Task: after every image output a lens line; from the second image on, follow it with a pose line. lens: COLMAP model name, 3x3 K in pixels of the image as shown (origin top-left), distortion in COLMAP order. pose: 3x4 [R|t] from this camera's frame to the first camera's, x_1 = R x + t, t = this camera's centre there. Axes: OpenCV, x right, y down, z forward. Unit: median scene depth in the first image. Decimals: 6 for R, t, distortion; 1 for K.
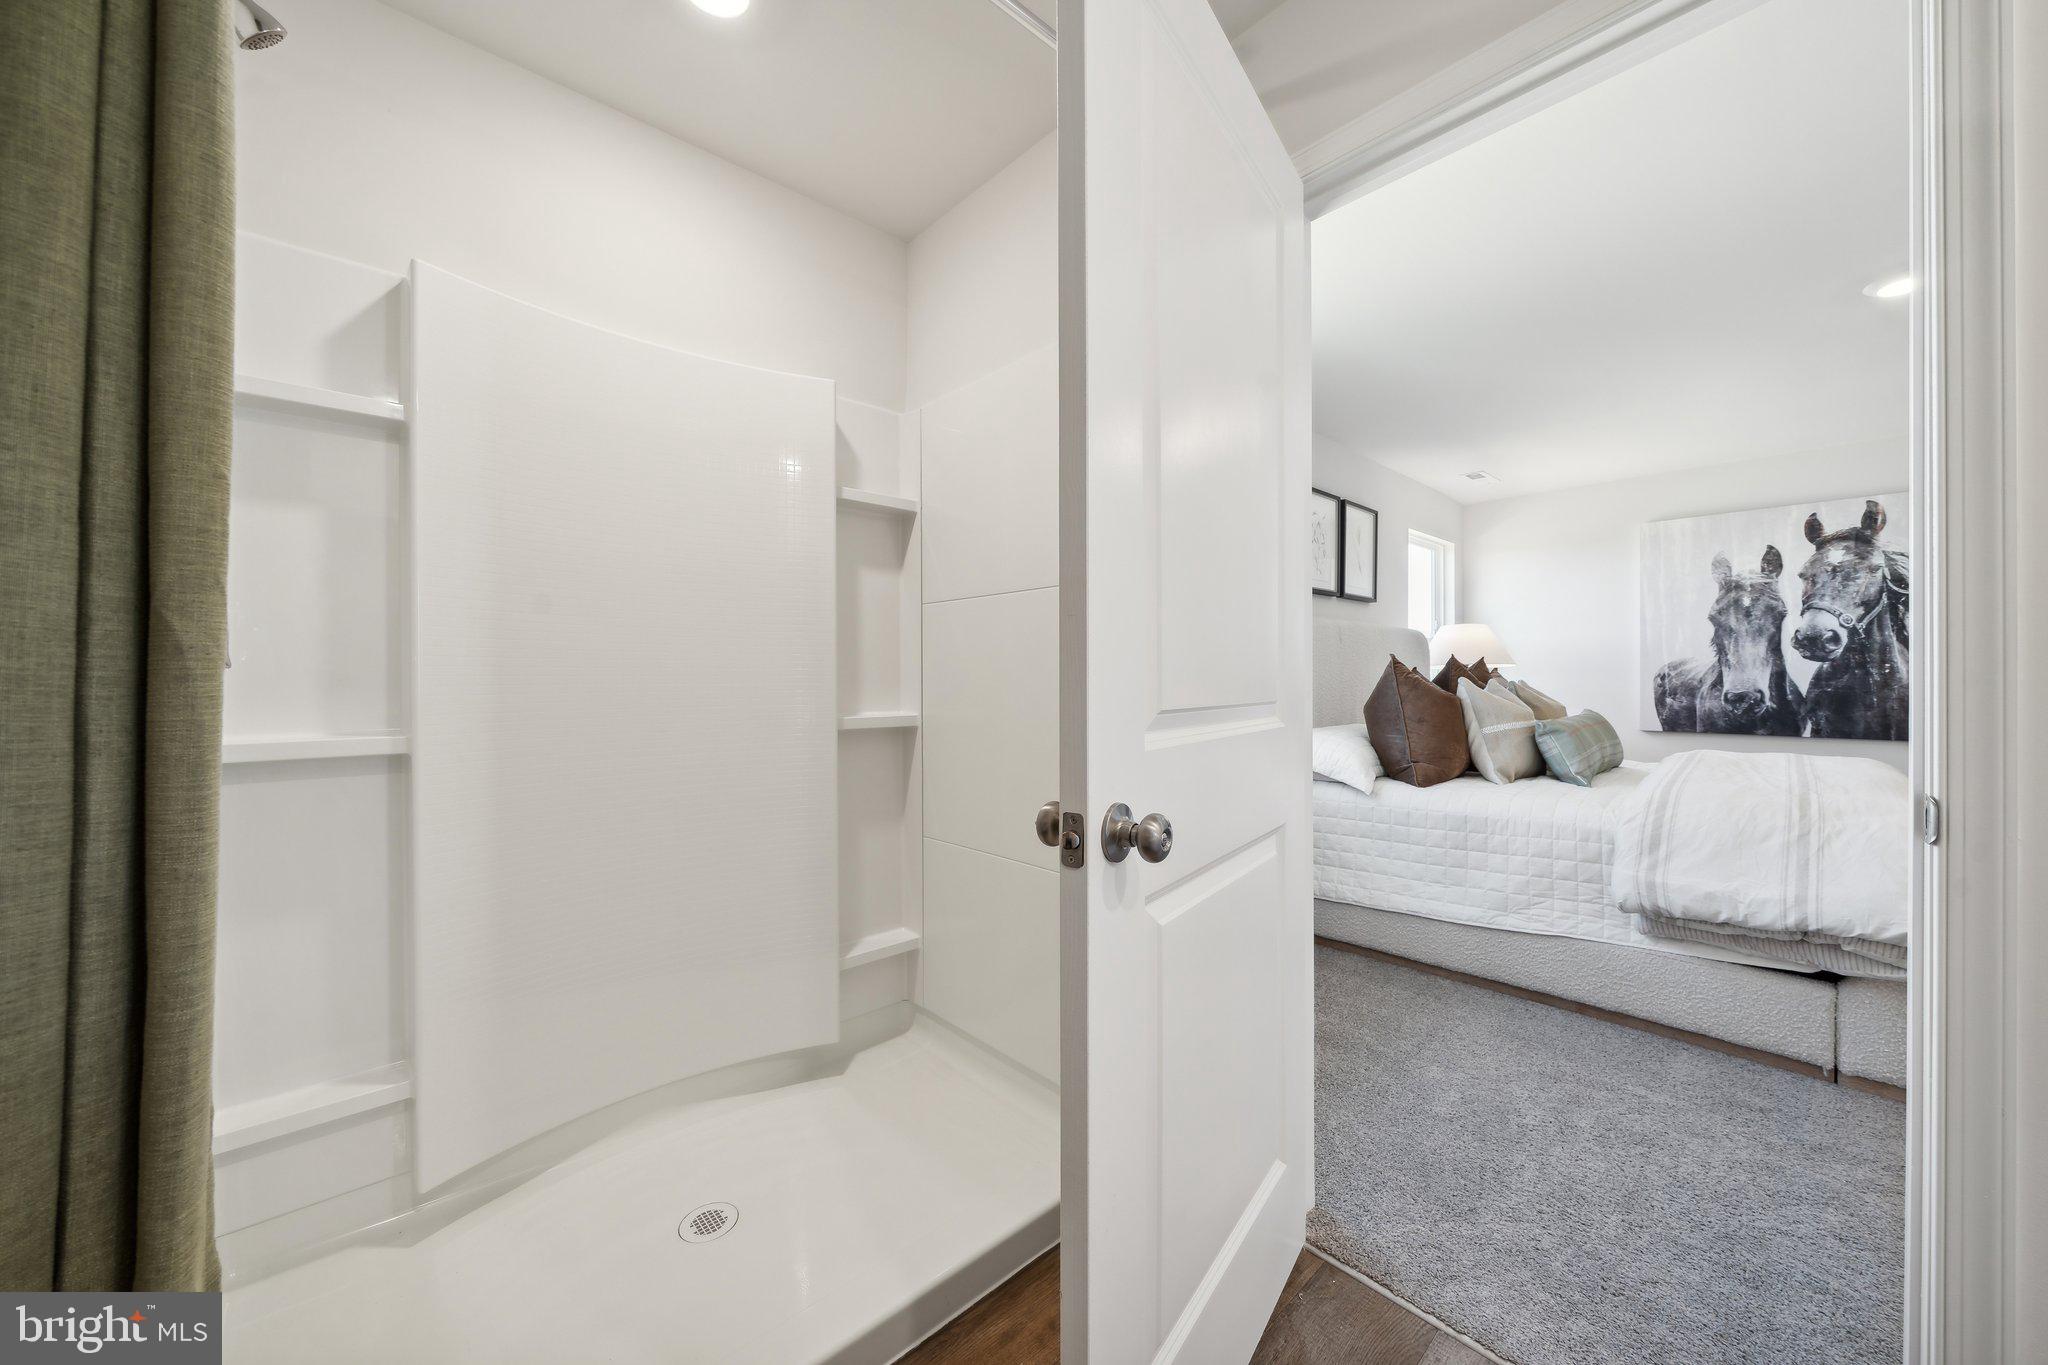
lens RADIAL K [[774.0, 0, 1023.2], [0, 774.0, 676.1], [0, 0, 1]] dist [-0.003429, -0.000166]
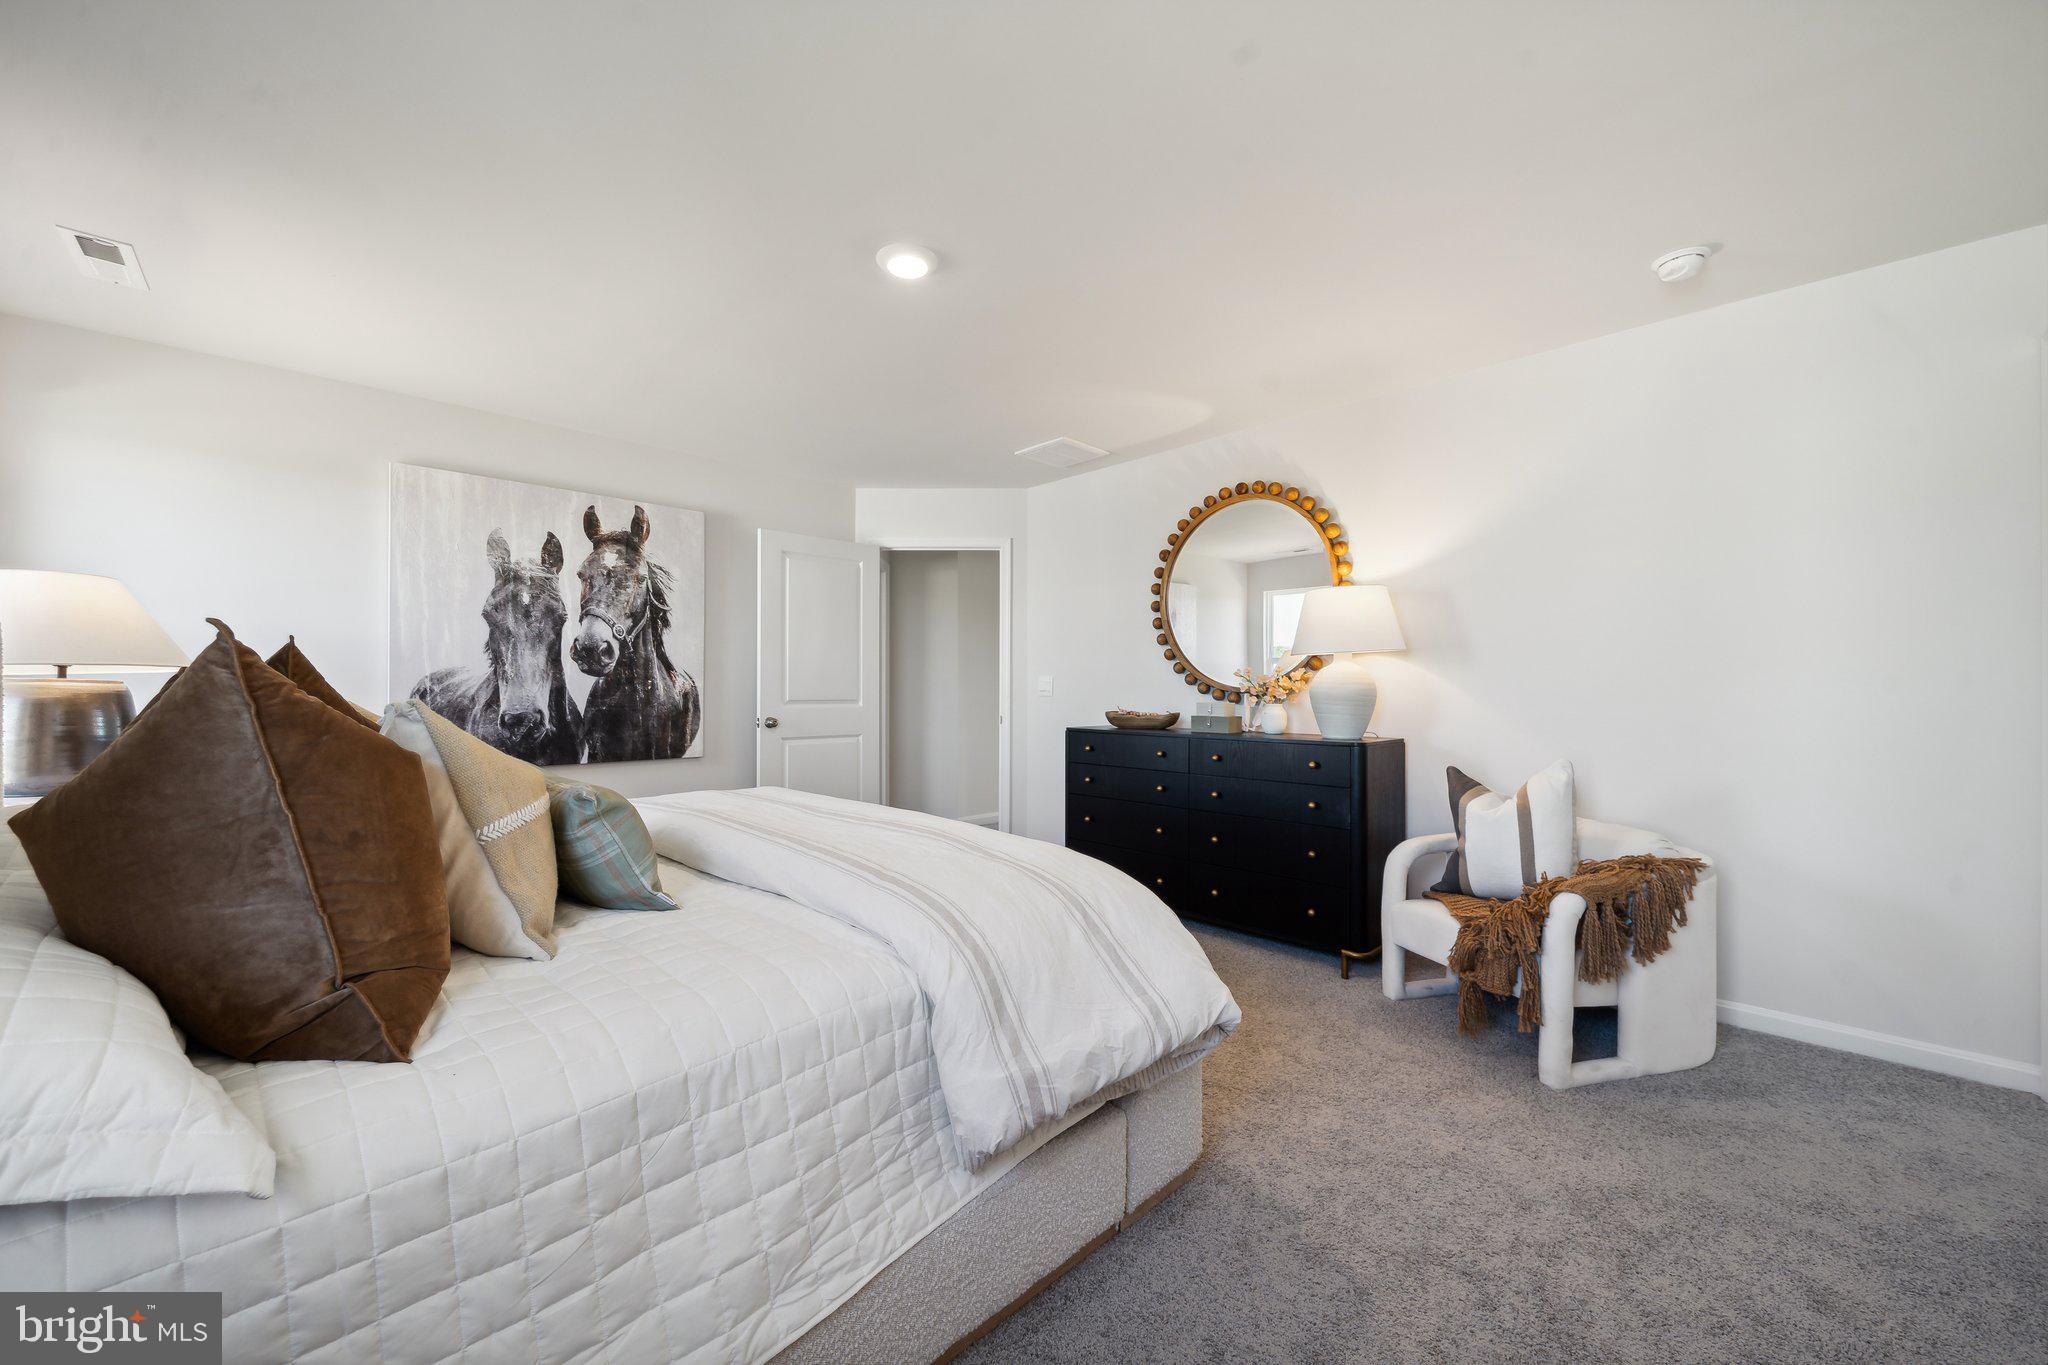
lens RADIAL K [[774.0, 0, 1023.2], [0, 774.0, 687.7], [0, 0, 1]] dist [-0.003429, -0.000166]
pose [[-0.030339, 0.005693, 0.999523, 0.139021], [-0.004447, 0.999973, -0.005831, -0.002874], [-0.999530, -0.004622, -0.030313, 0.539902]]
